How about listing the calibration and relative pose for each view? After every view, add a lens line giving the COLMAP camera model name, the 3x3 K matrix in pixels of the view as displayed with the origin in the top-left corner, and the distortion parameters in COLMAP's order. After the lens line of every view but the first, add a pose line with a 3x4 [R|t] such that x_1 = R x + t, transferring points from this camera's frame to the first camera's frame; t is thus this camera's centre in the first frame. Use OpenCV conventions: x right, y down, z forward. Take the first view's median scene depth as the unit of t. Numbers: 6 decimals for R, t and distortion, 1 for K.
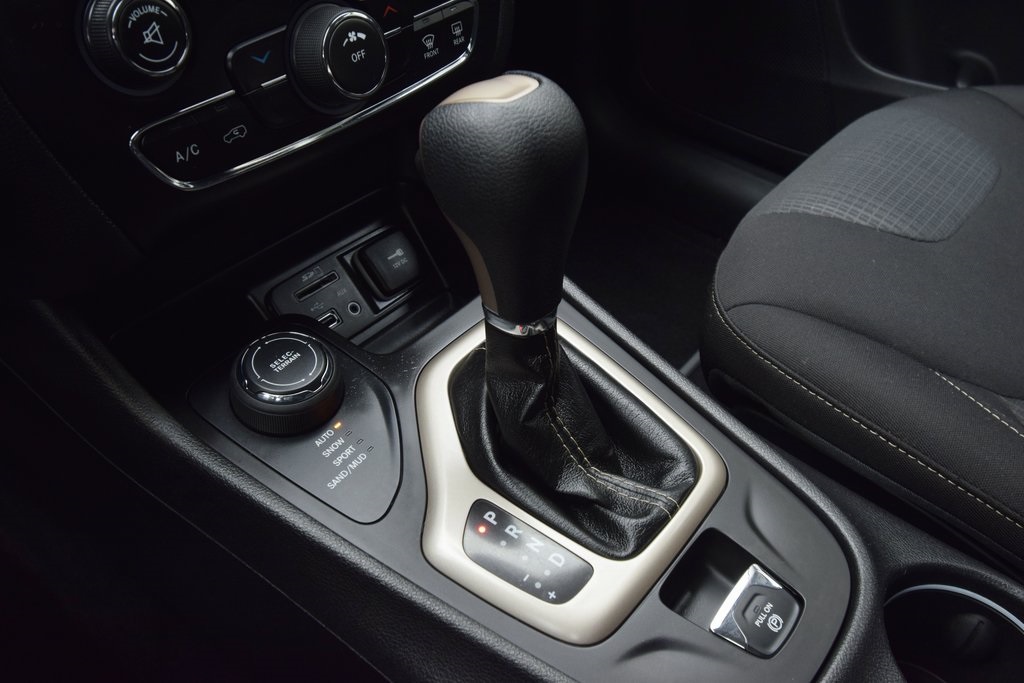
lens RADIAL K [[845.2, 0, 510.3], [0, 845.2, 339.6], [0, 0, 1]] dist [0.005367, -0.003927]
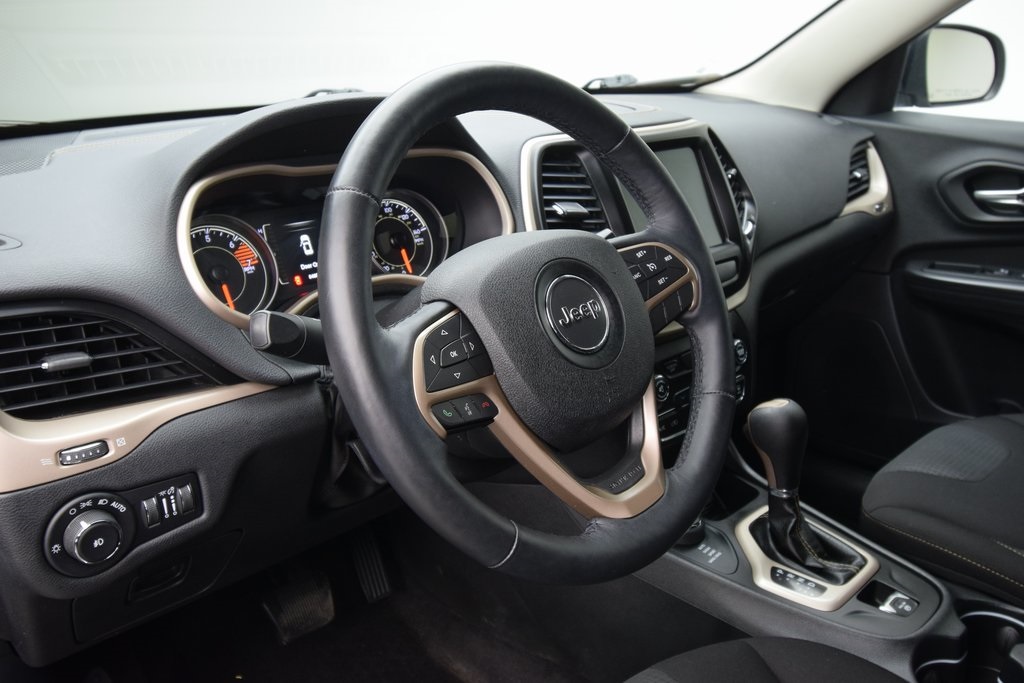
lens RADIAL K [[845.2, 0, 518.1], [0, 845.2, 340.5], [0, 0, 1]] dist [0.005367, -0.003927]
pose [[0.991416, -0.032575, -0.126619, -0.417044], [-0.023328, 0.908850, -0.416469, 0.601140], [0.128644, 0.415848, 0.900289, -1.484631]]
